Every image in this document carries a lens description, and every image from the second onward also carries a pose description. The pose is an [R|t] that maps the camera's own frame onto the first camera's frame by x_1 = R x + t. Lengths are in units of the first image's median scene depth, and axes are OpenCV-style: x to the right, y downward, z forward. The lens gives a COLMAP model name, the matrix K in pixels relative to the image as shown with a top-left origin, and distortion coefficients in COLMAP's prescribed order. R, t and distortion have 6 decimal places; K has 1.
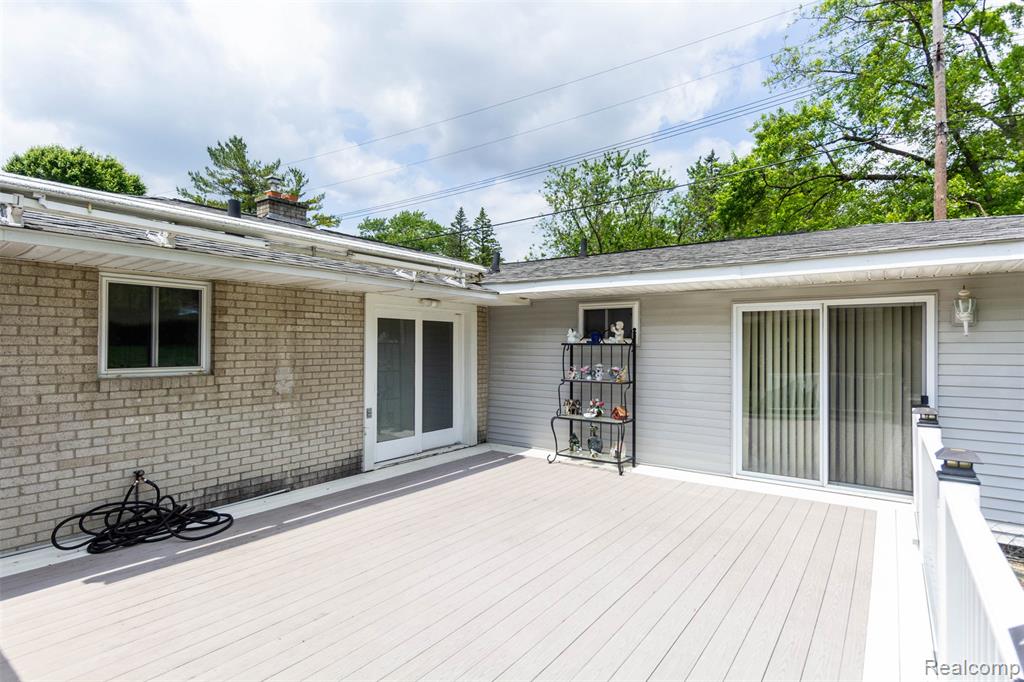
lens RADIAL K [[517.8, 0, 517.9], [0, 517.8, 343.1], [0, 0, 1]] dist [-0.001450, -0.001306]
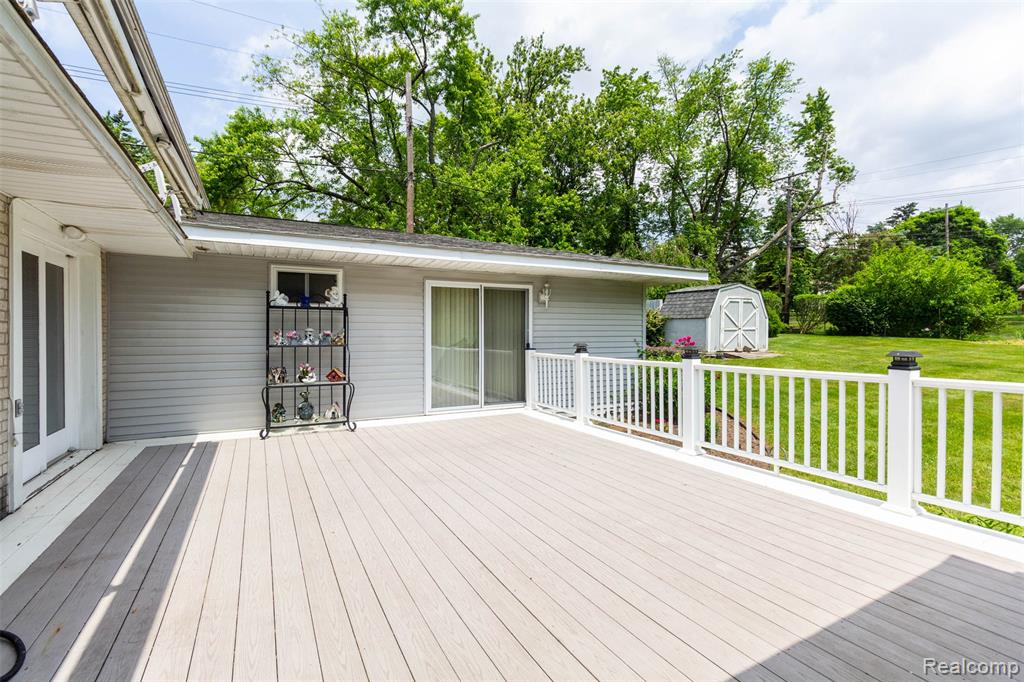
lens RADIAL K [[473.7, 0, 516.5], [0, 473.7, 337.5], [0, 0, 1]] dist [-0.002879, -0.000295]
pose [[0.432557, -0.011130, 0.901538, -0.449313], [0.000228, 0.999925, 0.012235, 0.043514], [-0.901606, -0.005087, 0.432527, 0.236401]]
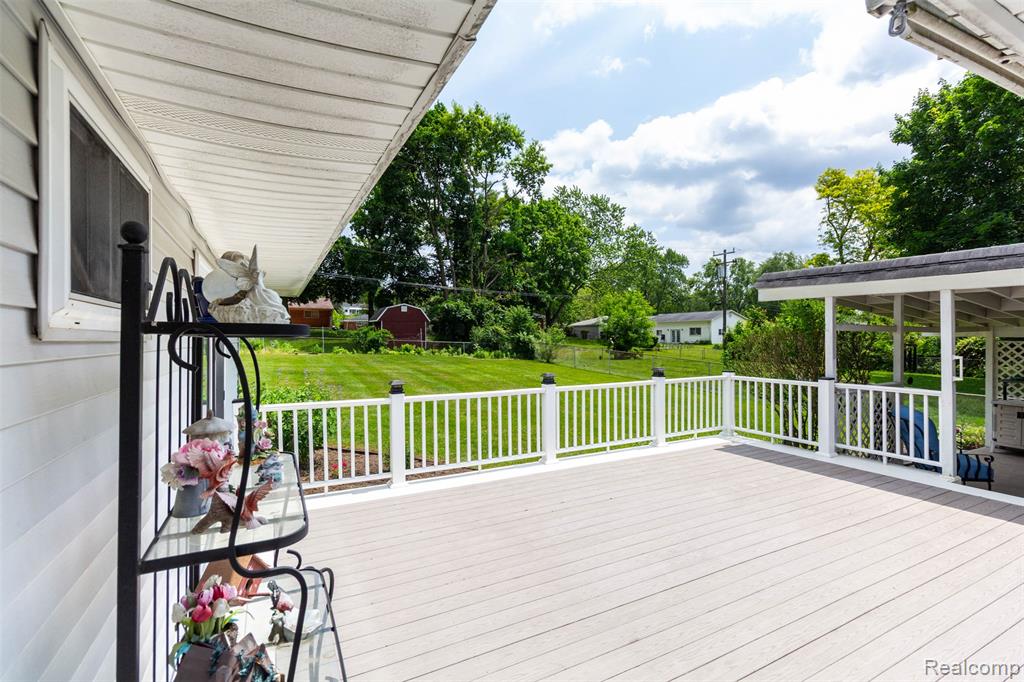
lens RADIAL K [[473.7, 0, 516.5], [0, 473.7, 337.5], [0, 0, 1]] dist [-0.002879, -0.000295]
pose [[-0.895614, 0.002712, 0.444823, -0.047545], [0.001236, 0.999993, -0.003608, 0.006665], [-0.444830, -0.002682, -0.895611, 1.046474]]
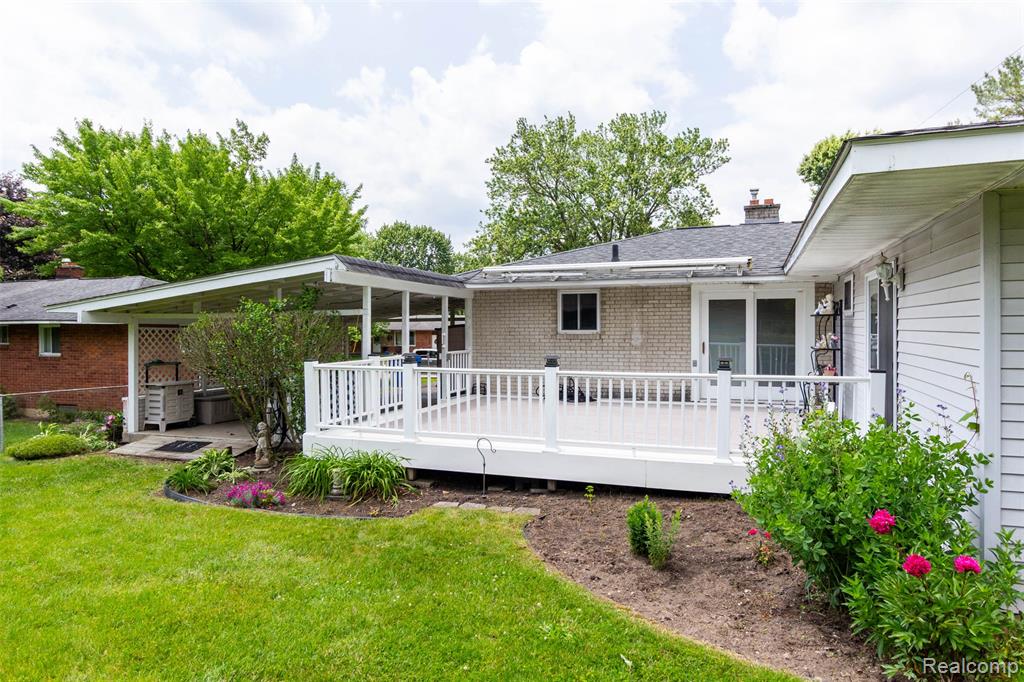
lens RADIAL K [[651.3, 0, 514.4], [0, 651.3, 328.1], [0, 0, 1]] dist [-0.001918, -0.000500]
pose [[0.273016, 0.000113, -0.962009, 1.212861], [0.011004, 0.999934, 0.003240, 0.016873], [0.961946, -0.011470, 0.272997, -0.024634]]
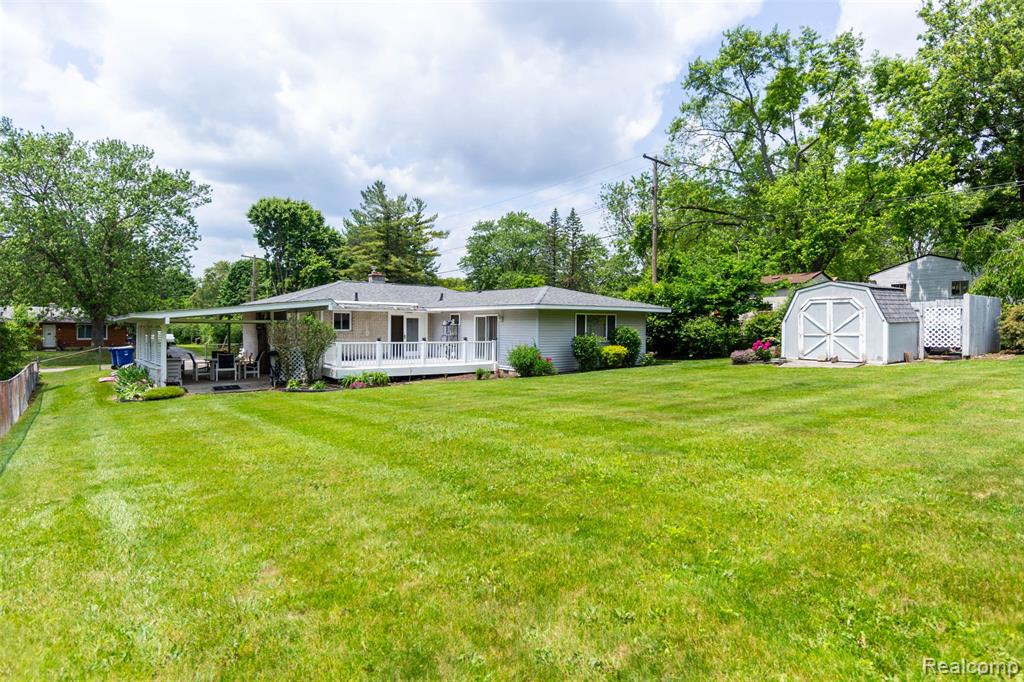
lens RADIAL K [[546.3, 0, 515.3], [0, 546.3, 336.4], [0, 0, 1]] dist [-0.001980, 0.000001]
pose [[0.962384, 0.012522, -0.271405, 1.467646], [-0.006377, 0.999703, 0.023514, -0.011266], [0.271619, -0.020899, 0.962178, -2.264661]]
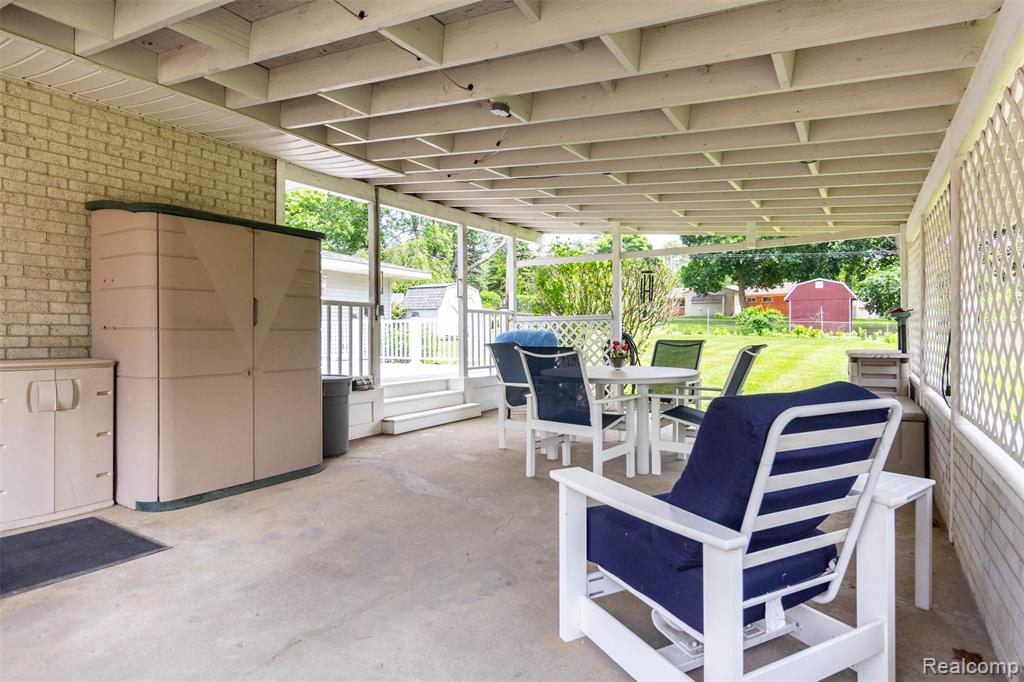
lens RADIAL K [[546.3, 0, 515.3], [0, 546.3, 336.4], [0, 0, 1]] dist [-0.001980, 0.000001]
pose [[-0.048898, -0.003112, 0.998799, -1.276175], [-0.004240, 0.999987, 0.002908, 0.127069], [-0.998795, -0.004093, -0.048911, 0.098887]]
